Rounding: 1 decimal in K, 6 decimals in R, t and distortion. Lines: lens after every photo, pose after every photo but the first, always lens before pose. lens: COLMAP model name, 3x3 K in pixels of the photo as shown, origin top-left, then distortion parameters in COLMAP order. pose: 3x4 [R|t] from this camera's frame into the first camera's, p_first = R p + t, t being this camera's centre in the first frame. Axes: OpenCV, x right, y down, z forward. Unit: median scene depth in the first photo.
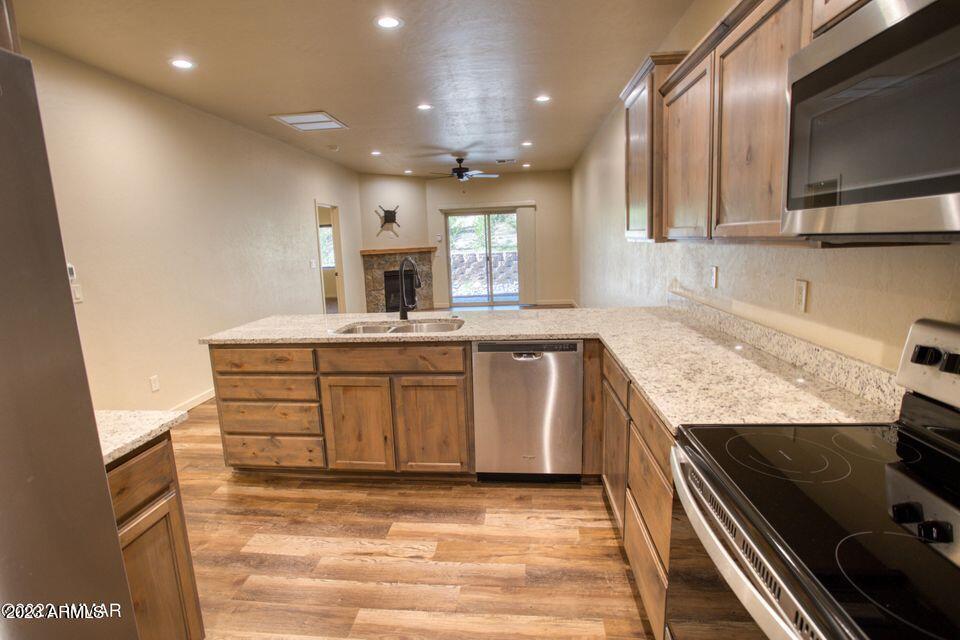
lens RADIAL K [[465.8, 0, 479.0], [0, 465.8, 314.1], [0, 0, 1]] dist [0.000528, 0.001790]
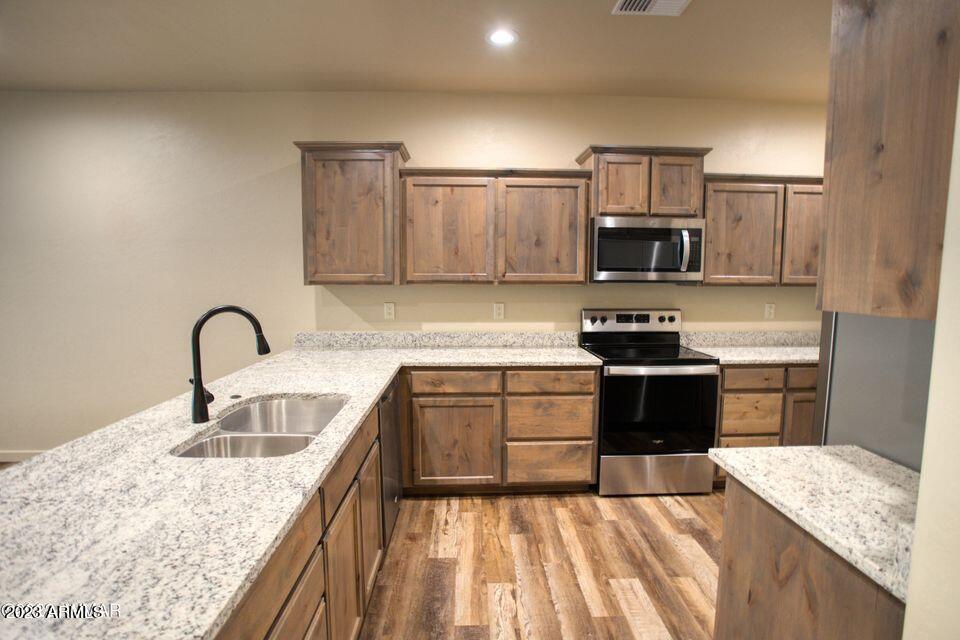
lens RADIAL K [[465.8, 0, 483.2], [0, 465.8, 322.1], [0, 0, 1]] dist [0.000528, 0.001790]
pose [[-0.120439, -0.052256, 0.991344, -1.064963], [0.161177, 0.984334, 0.071468, -0.121449], [-0.979549, 0.168389, -0.110130, 1.071778]]
